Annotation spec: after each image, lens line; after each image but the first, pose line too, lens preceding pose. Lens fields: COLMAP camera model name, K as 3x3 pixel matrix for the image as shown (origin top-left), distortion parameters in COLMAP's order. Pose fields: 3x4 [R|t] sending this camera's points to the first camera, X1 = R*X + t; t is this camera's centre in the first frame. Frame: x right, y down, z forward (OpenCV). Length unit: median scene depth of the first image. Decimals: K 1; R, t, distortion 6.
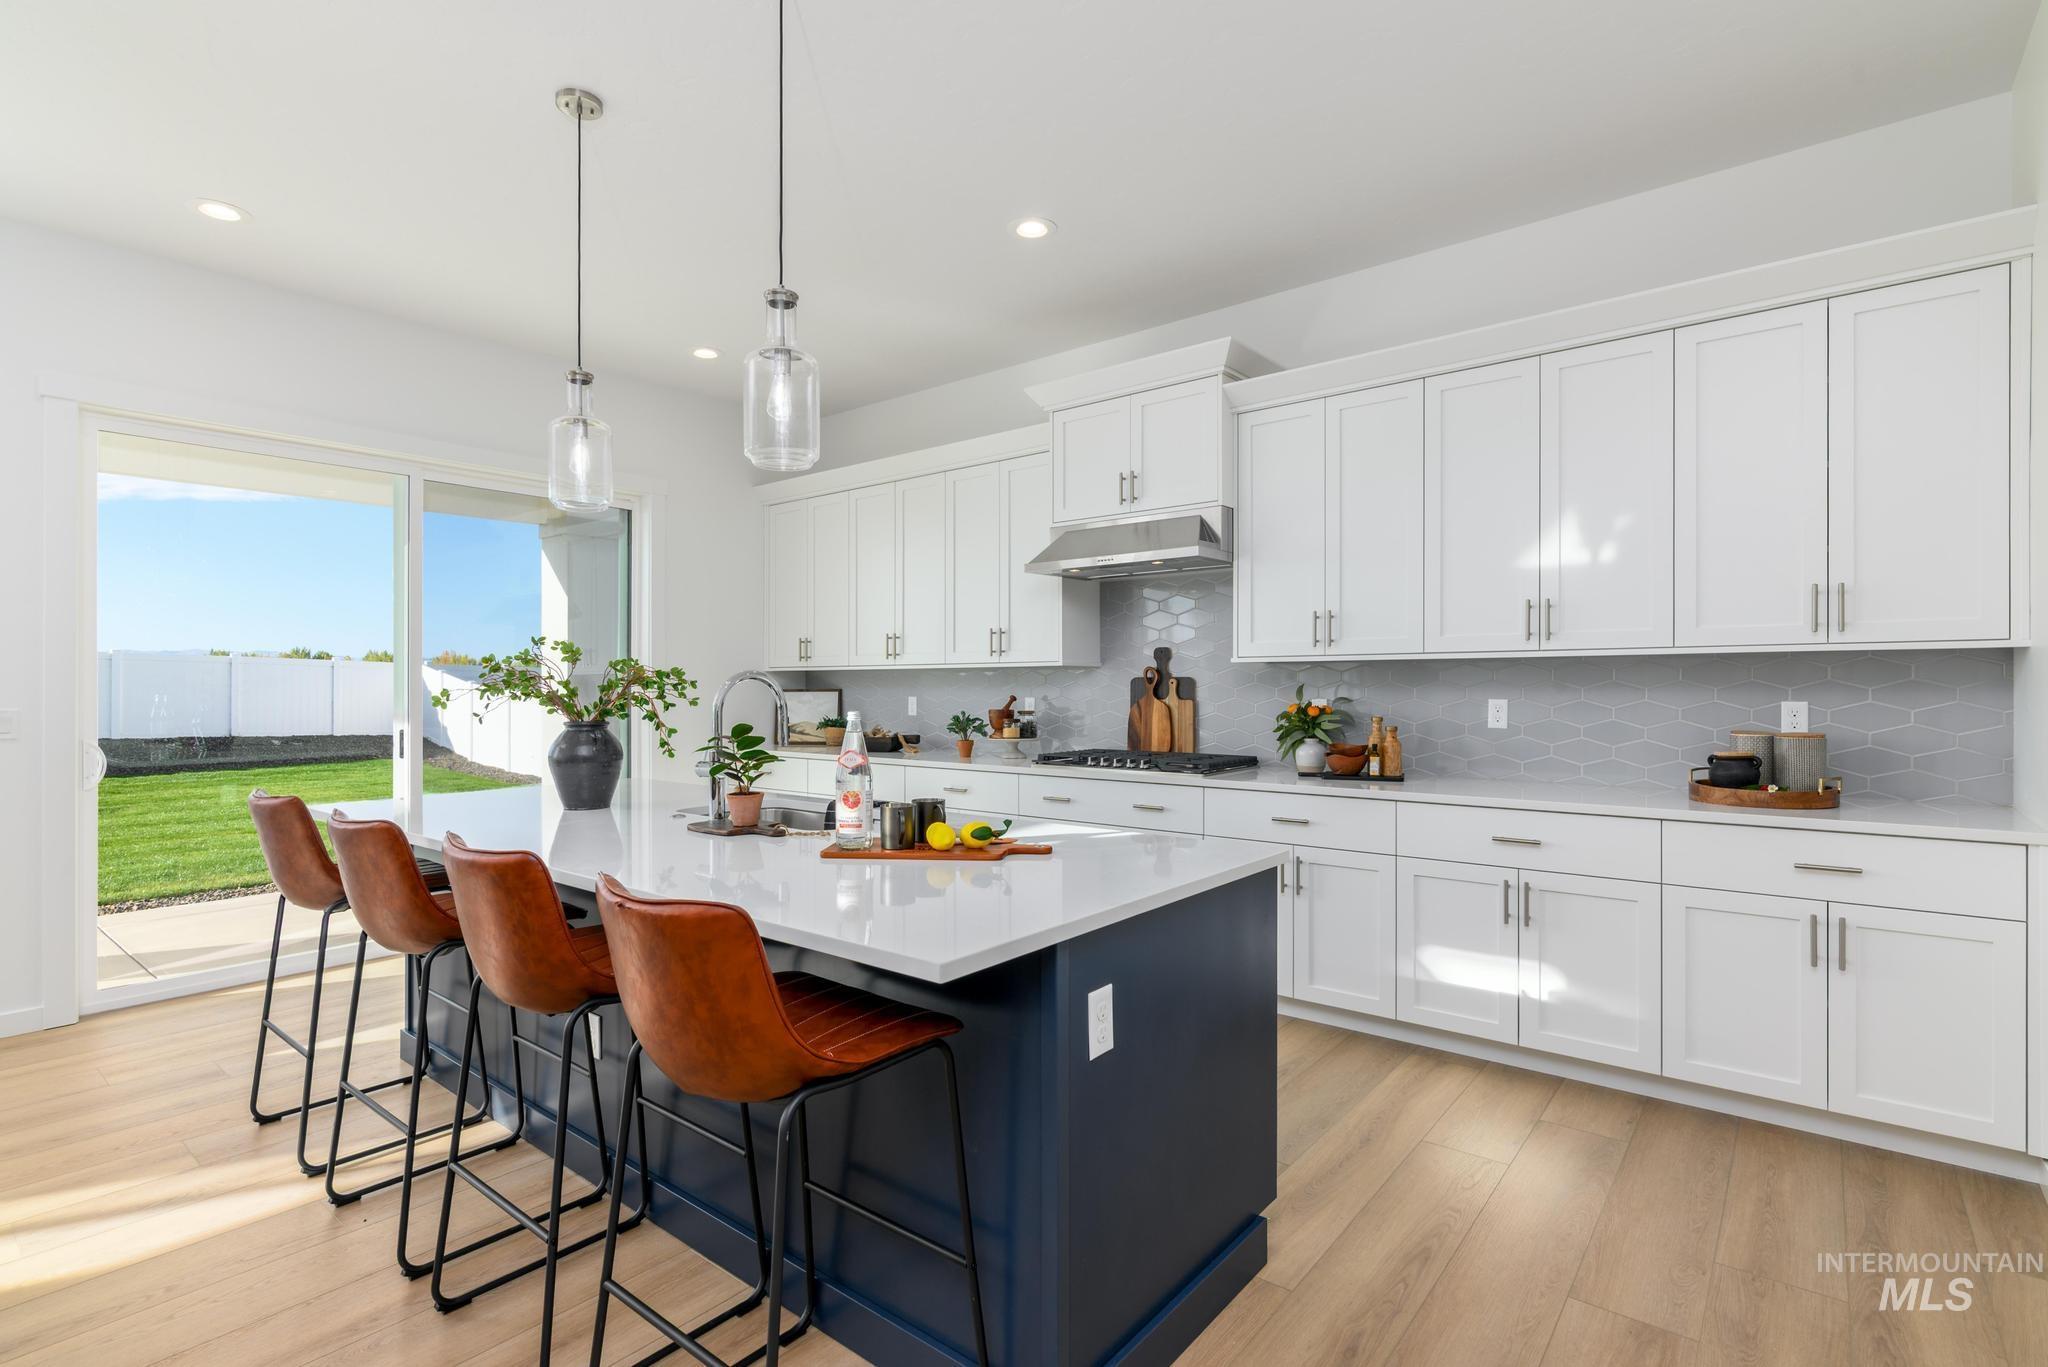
lens RADIAL K [[1002.7, 0, 990.1], [0, 1002.7, 685.8], [0, 0, 1]] dist [0.010352, -0.000392]
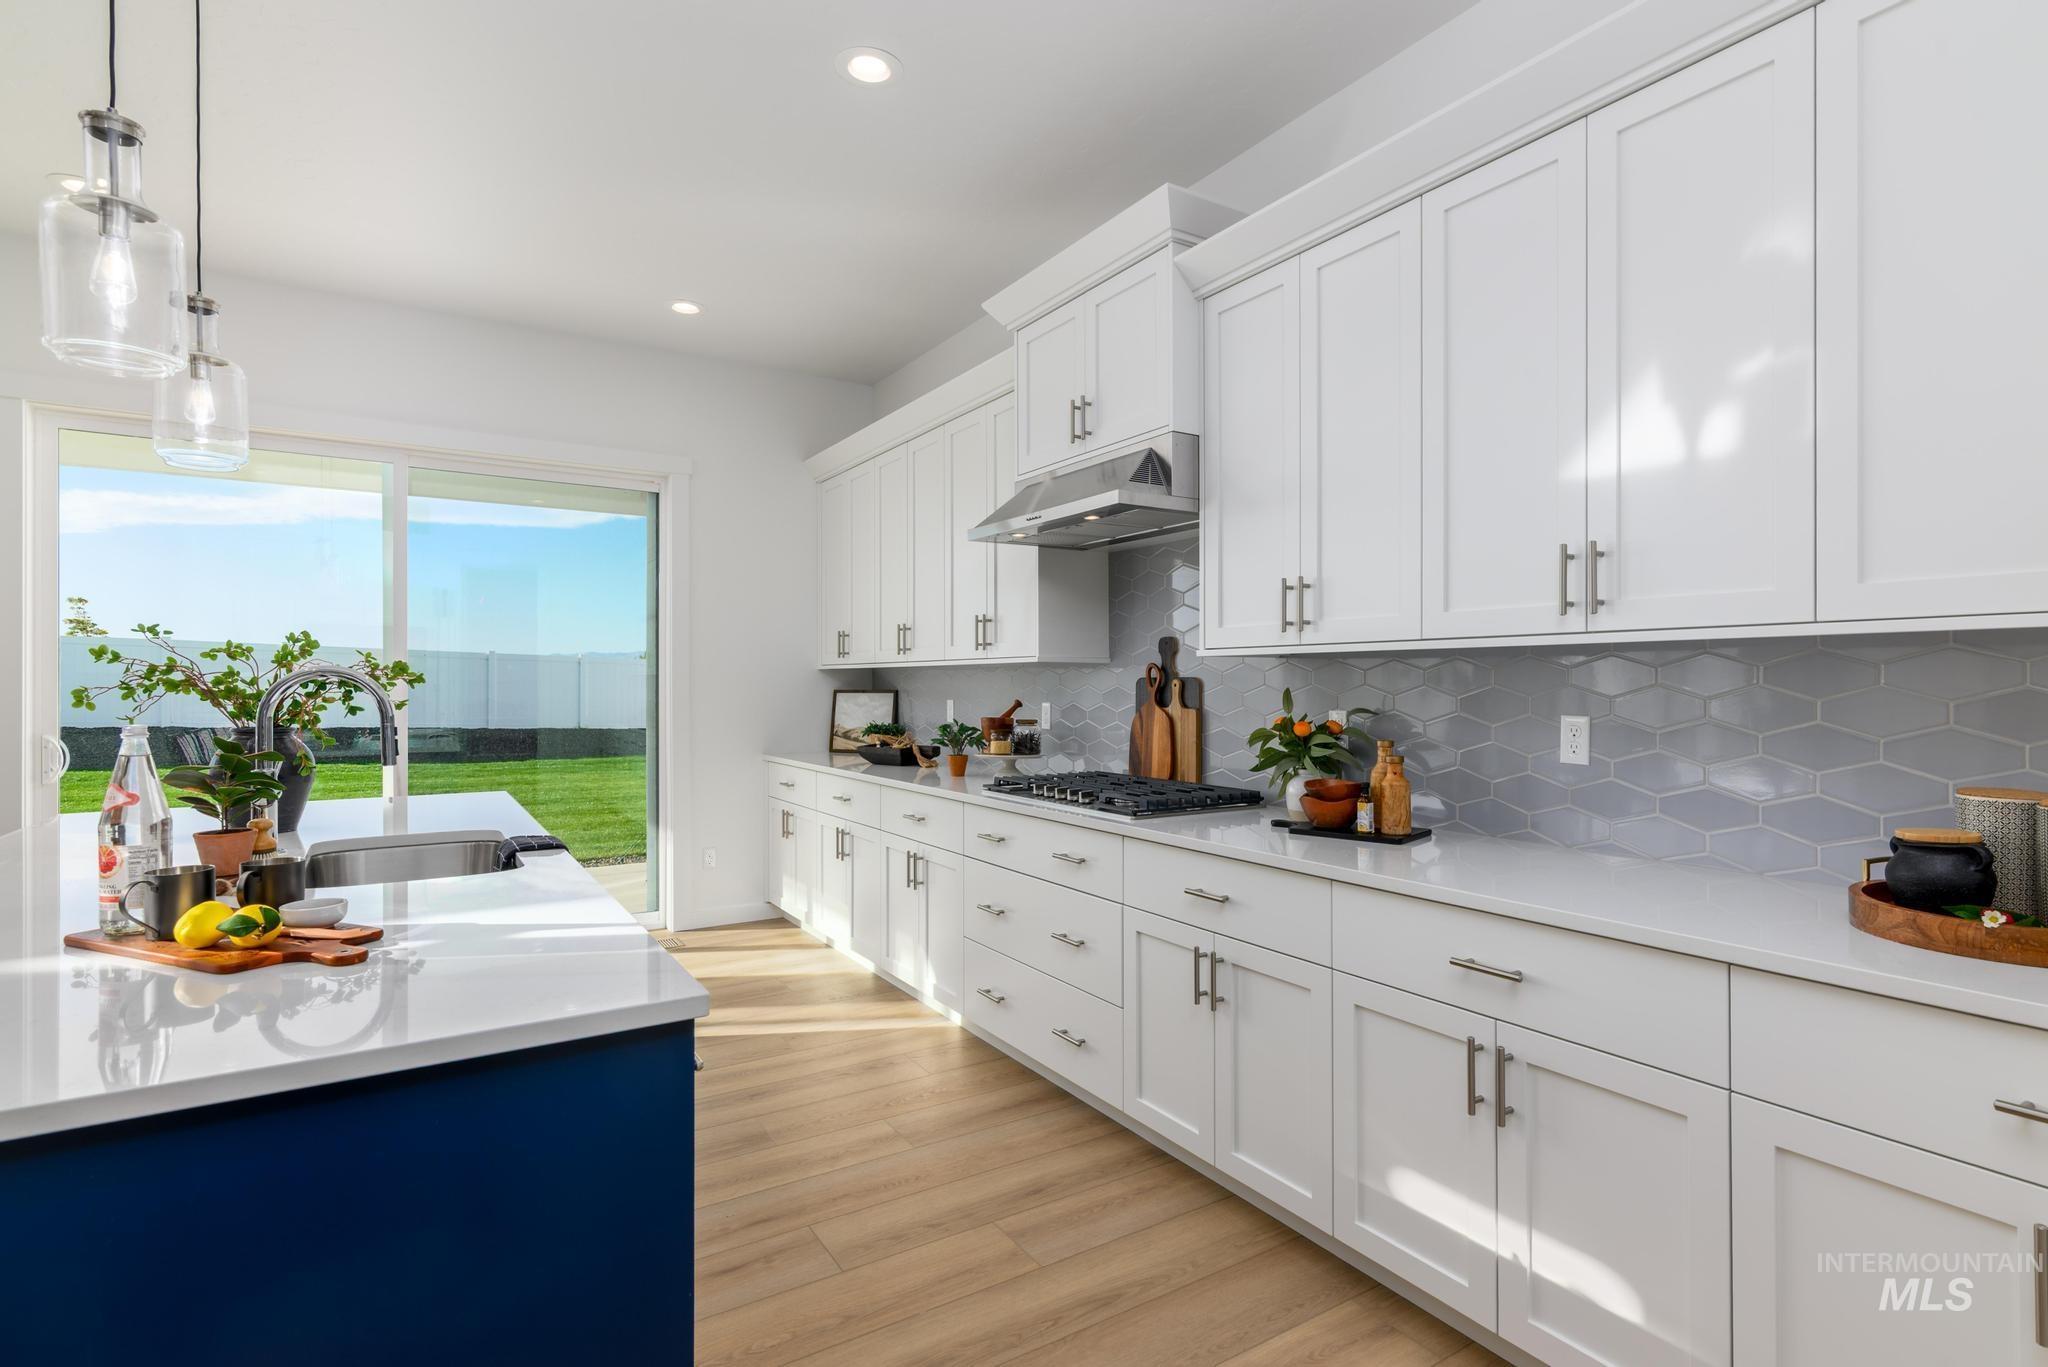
lens RADIAL K [[1041.8, 0, 1021.3], [0, 1041.8, 675.5], [0, 0, 1]] dist [0.023760, -0.000351]
pose [[0.950220, 0.005753, -0.311525, 0.353997], [-0.009790, 0.999887, -0.011398, -0.000381], [0.311425, 0.013881, 0.950169, 0.277582]]
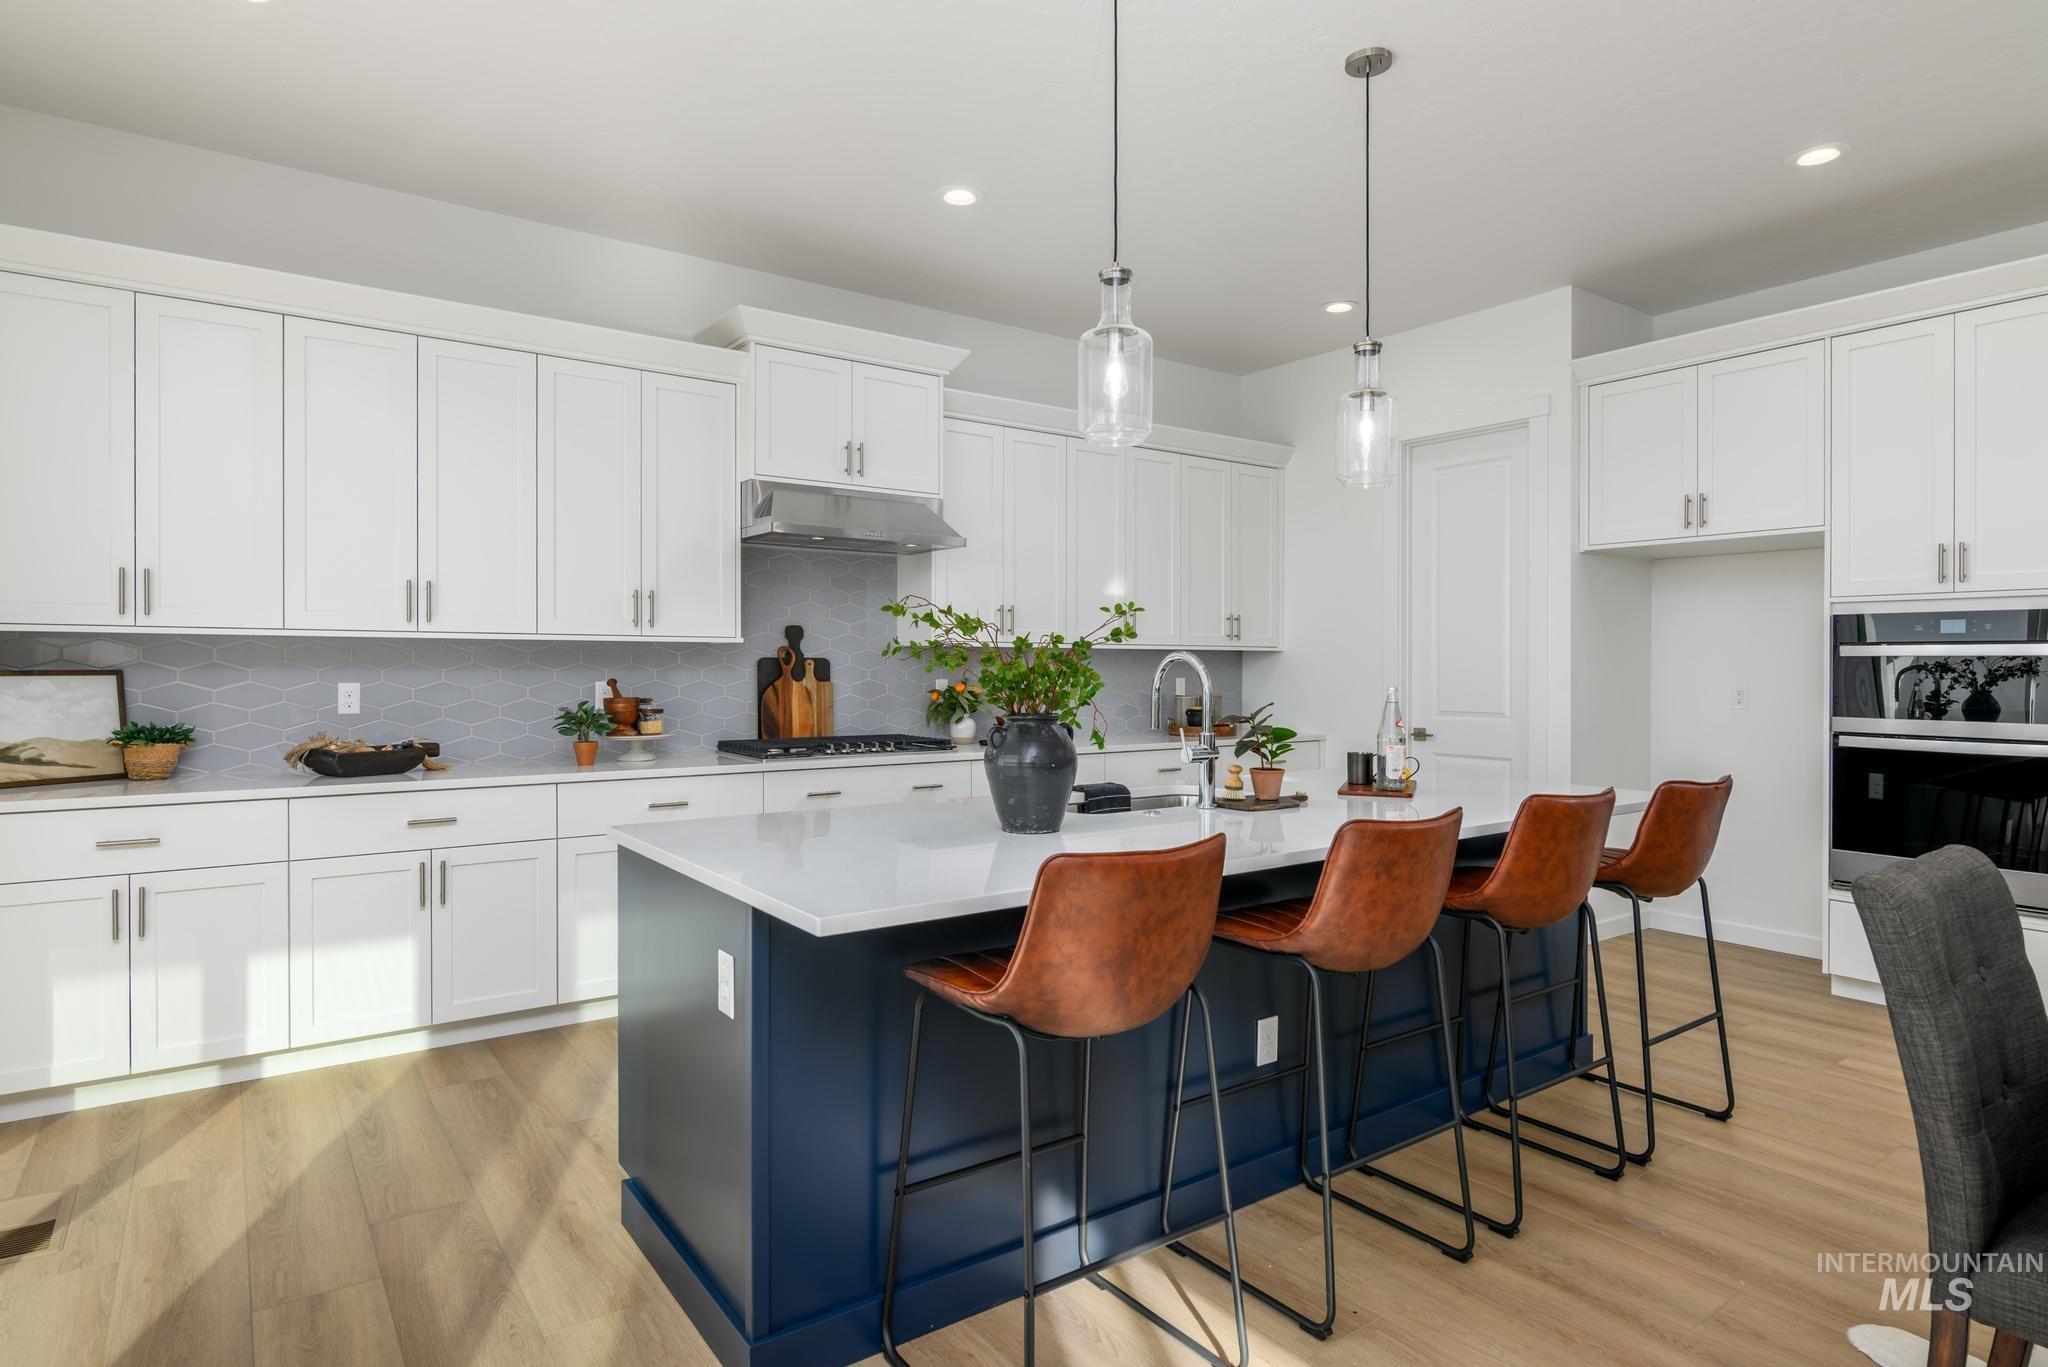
lens RADIAL K [[1143.6, 0, 1023.0], [0, 1143.6, 655.1], [0, 0, 1]] dist [-0.001340, -0.000839]
pose [[0.222538, 0.016712, 0.974781, -0.935830], [-0.000641, 0.999855, -0.016995, 0.007802], [-0.974924, 0.003157, 0.222517, 0.643741]]
